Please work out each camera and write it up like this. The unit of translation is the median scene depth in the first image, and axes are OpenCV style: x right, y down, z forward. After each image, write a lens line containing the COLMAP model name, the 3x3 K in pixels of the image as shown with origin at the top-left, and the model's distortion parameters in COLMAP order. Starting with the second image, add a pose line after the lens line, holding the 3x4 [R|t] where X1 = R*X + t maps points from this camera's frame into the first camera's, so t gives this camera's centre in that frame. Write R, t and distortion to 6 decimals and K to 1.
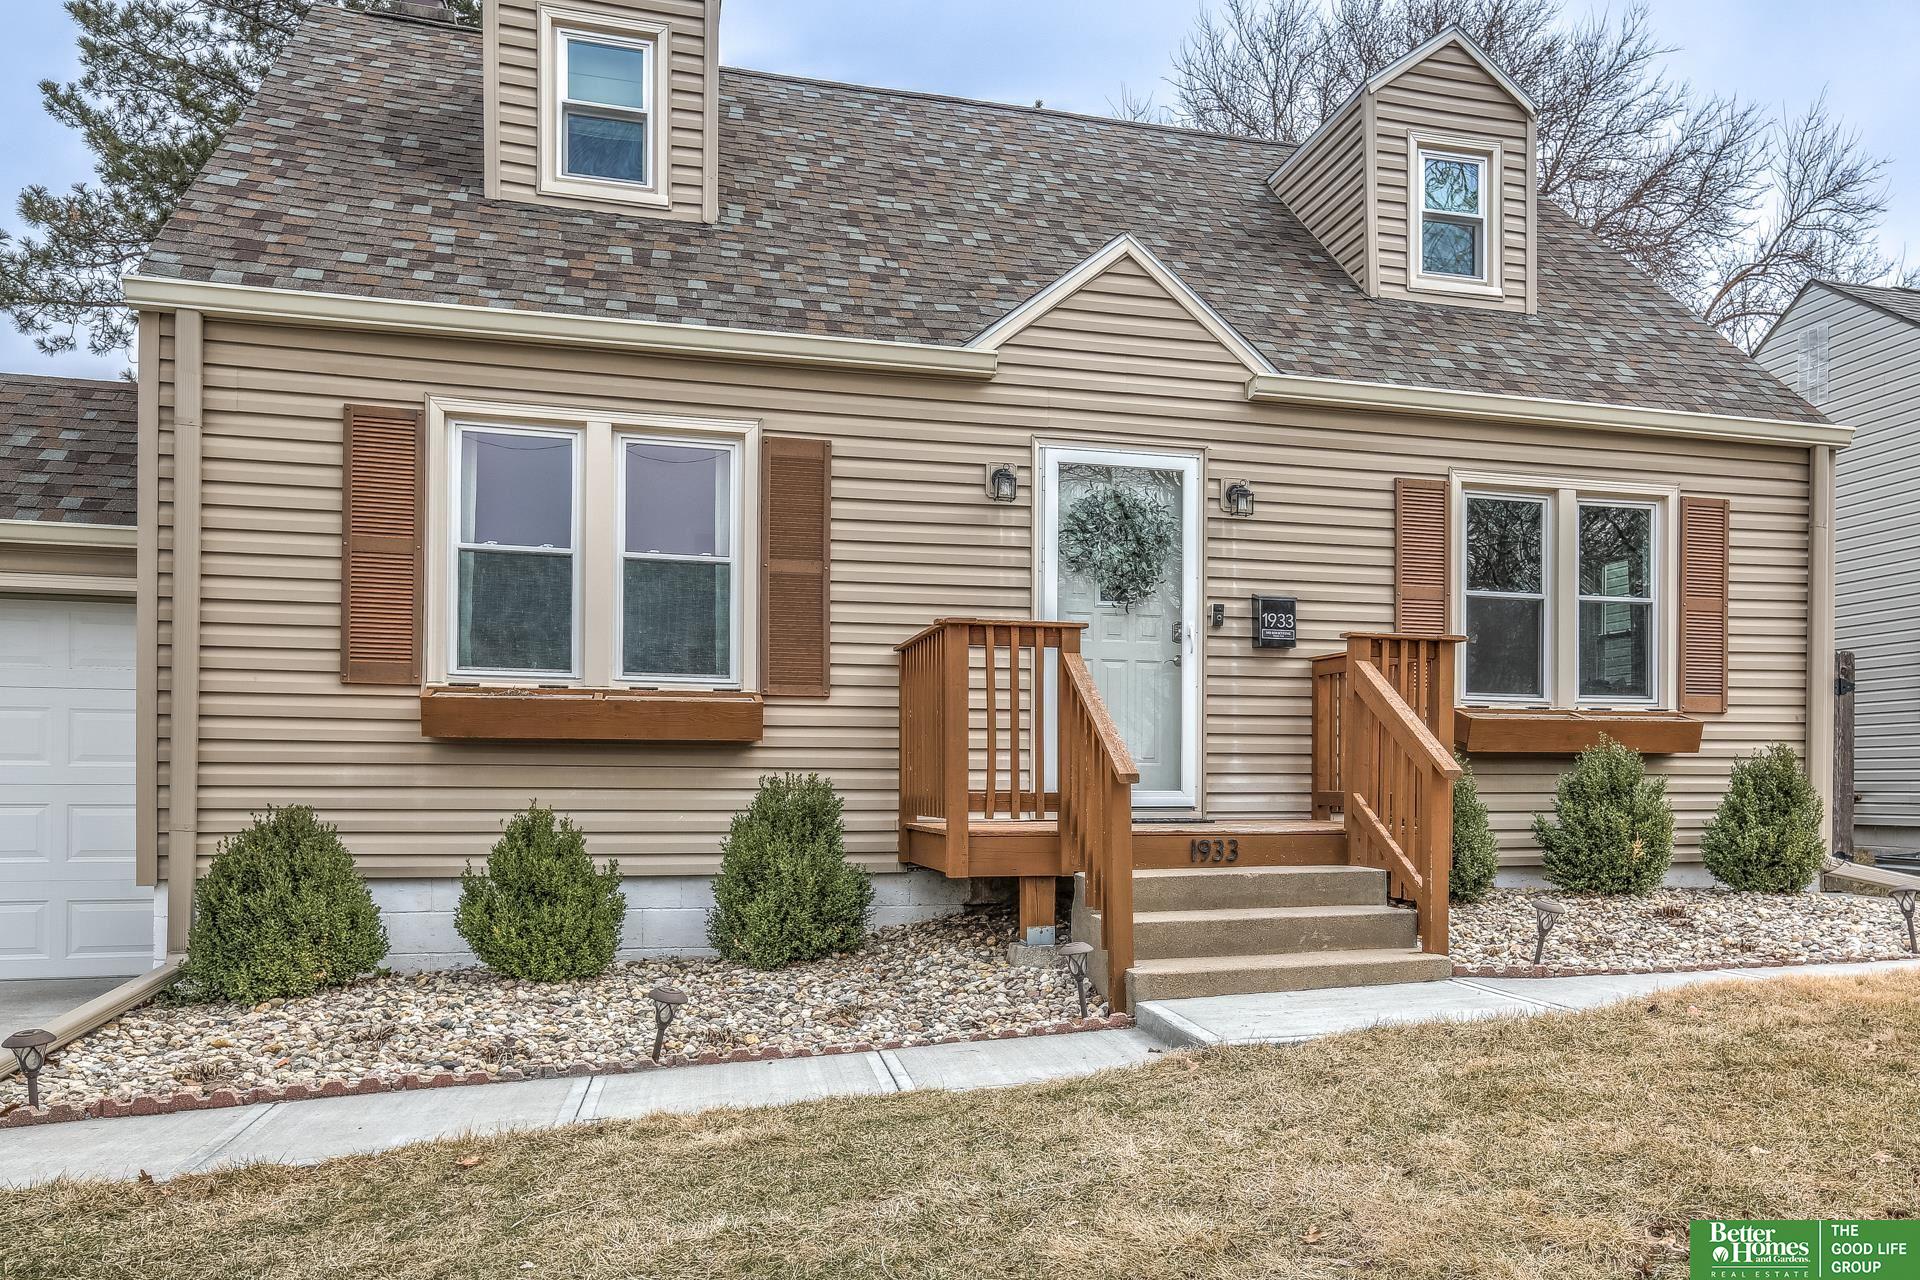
lens RADIAL K [[1380.6, 0, 1105.6], [0, 1380.6, 681.0], [0, 0, 1]] dist [-0.004650, 0.035354]
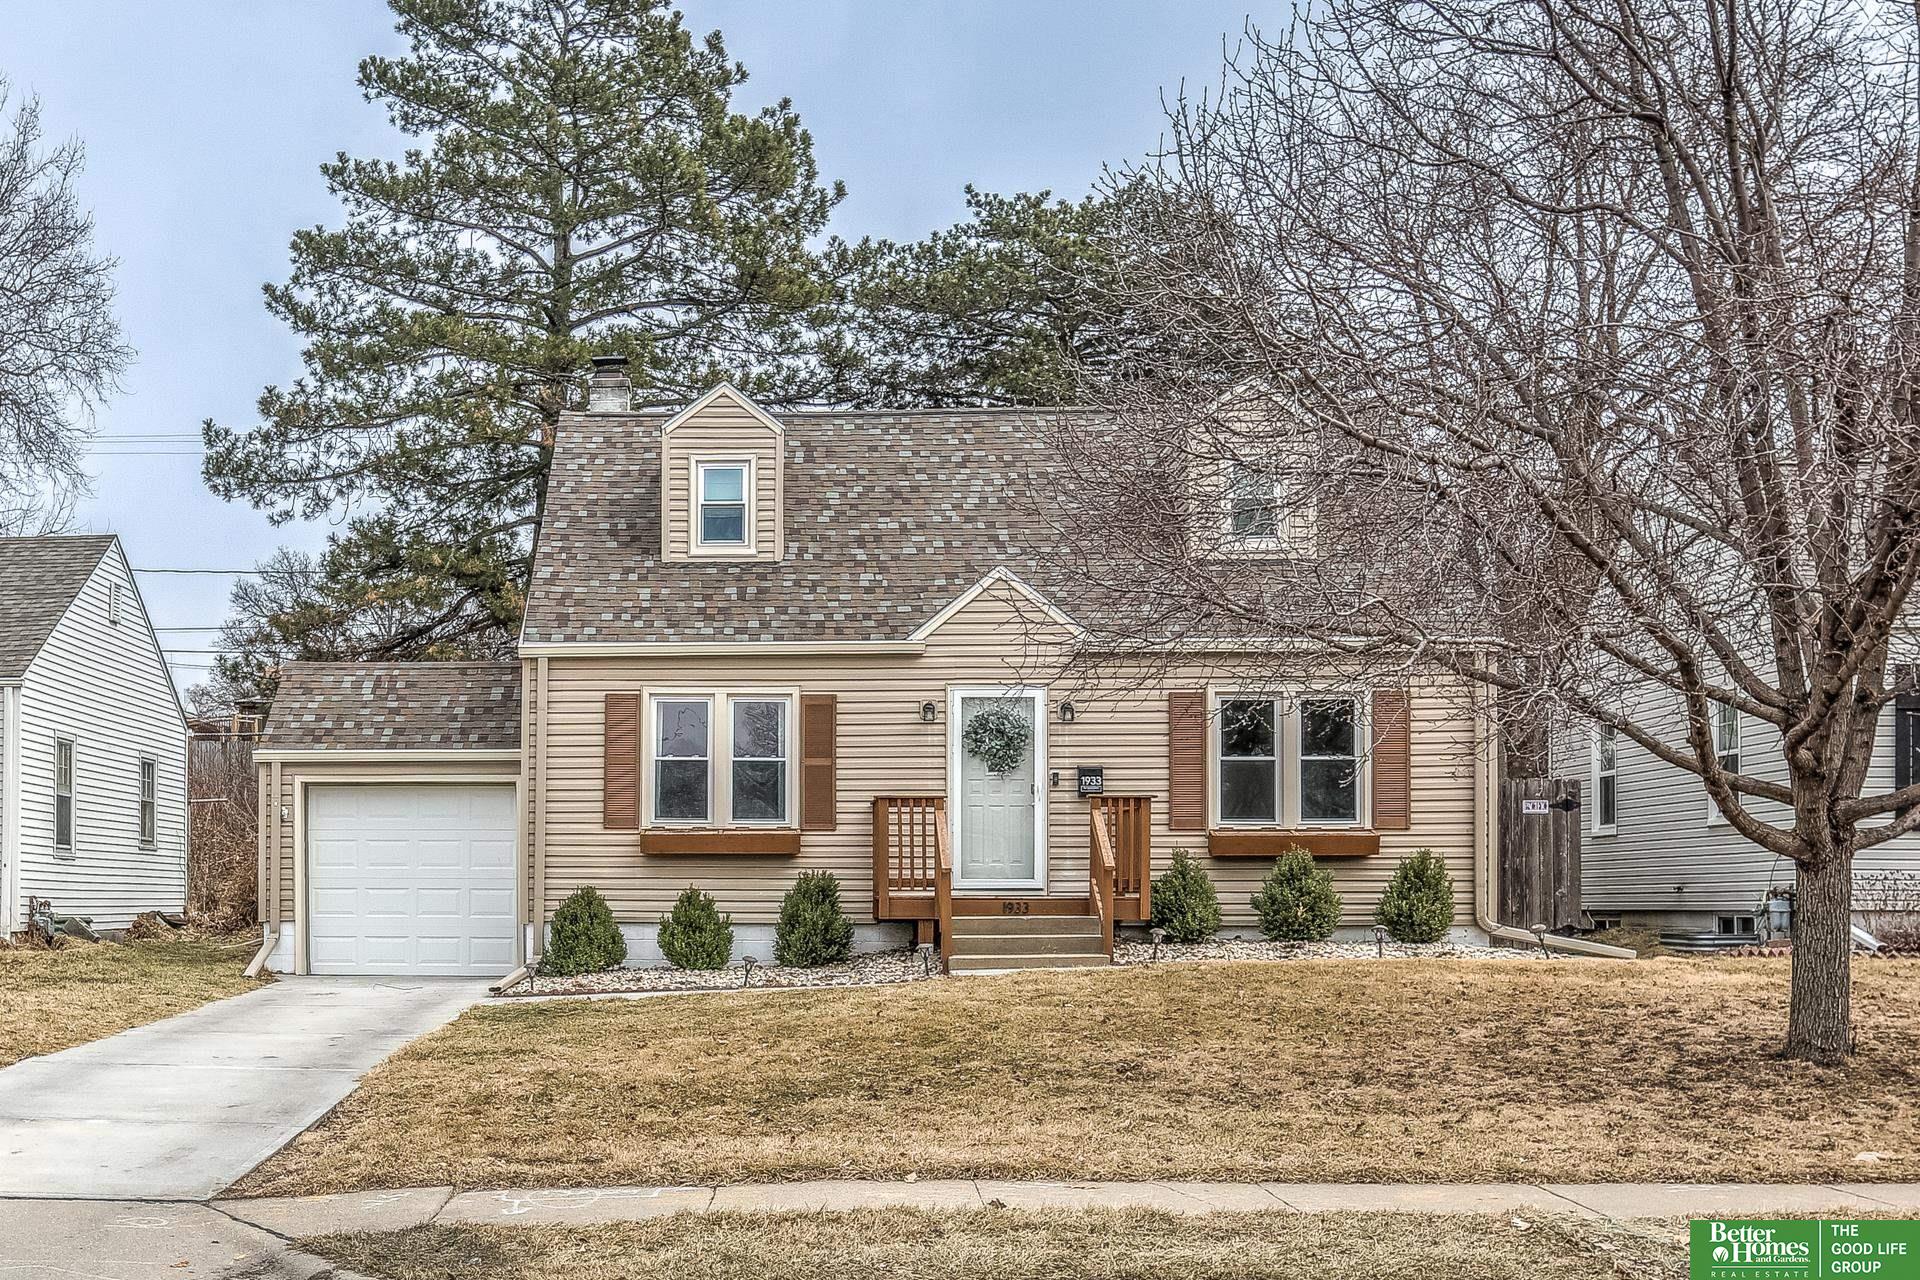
lens RADIAL K [[1403.1, 0, 960.0], [0, 1403.1, 640.0], [0, 0, 1]] dist [-0.002345, 0.000544]
pose [[0.984485, -0.034952, -0.171951, 0.296532], [0.017365, 0.994557, -0.102740, -0.044994], [0.174606, 0.098160, 0.979733, -0.851650]]
